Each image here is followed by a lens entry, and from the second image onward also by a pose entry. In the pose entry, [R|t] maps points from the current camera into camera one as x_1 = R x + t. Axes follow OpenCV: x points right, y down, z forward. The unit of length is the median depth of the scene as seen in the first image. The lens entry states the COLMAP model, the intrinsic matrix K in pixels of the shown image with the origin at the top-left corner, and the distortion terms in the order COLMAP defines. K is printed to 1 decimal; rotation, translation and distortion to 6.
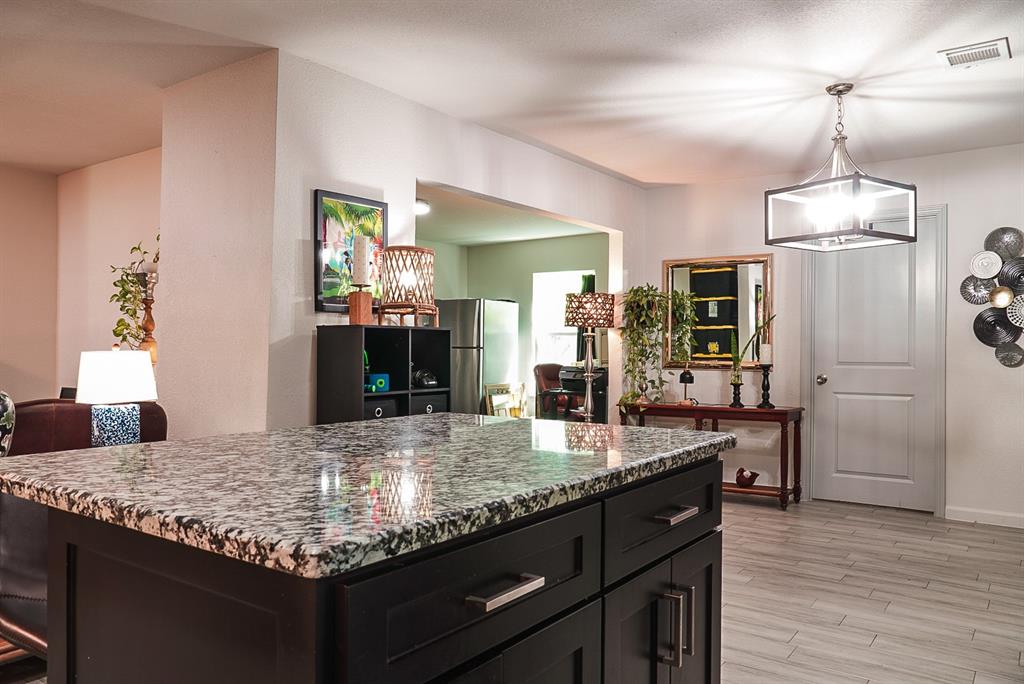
lens RADIAL K [[762.1, 0, 511.3], [0, 762.1, 346.9], [0, 0, 1]] dist [-0.054375, 0.061270]
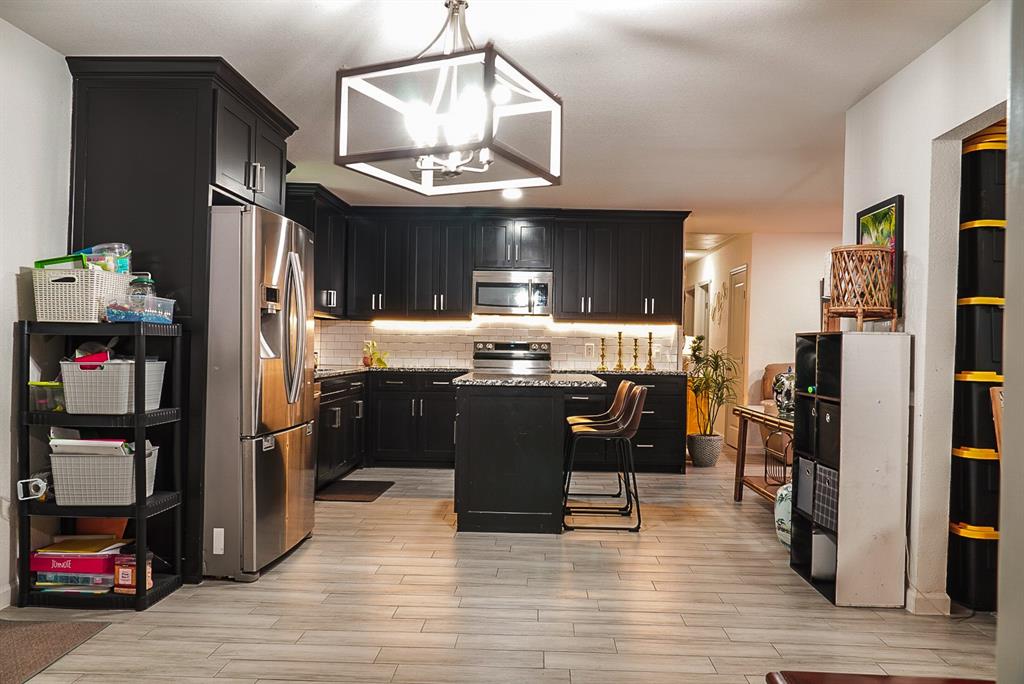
lens RADIAL K [[762.1, 0, 511.3], [0, 762.1, 346.9], [0, 0, 1]] dist [-0.054375, 0.061270]
pose [[-0.837483, -0.014839, -0.546262, 0.842631], [-0.017520, 0.999846, -0.000300, 0.000104], [0.546182, 0.009320, -0.837615, 1.789896]]
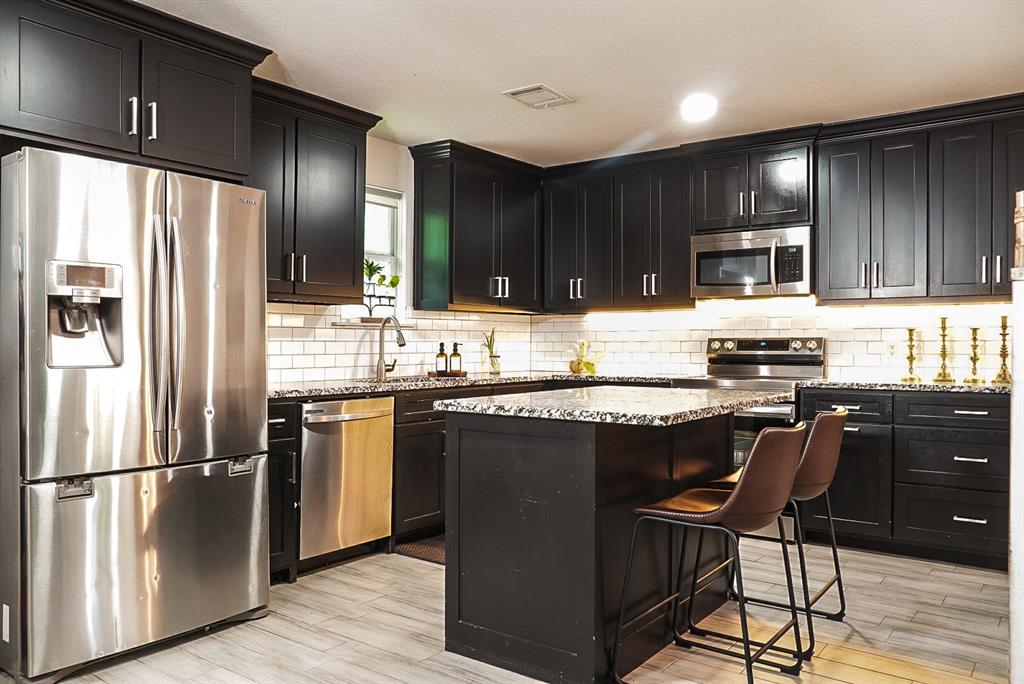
lens RADIAL K [[762.1, 0, 511.3], [0, 762.1, 346.9], [0, 0, 1]] dist [-0.054375, 0.061270]
pose [[-0.999613, -0.002045, 0.027740, 0.053720], [-0.001915, 0.999987, 0.004713, -0.004023], [-0.027749, 0.004658, -0.999604, 1.409796]]
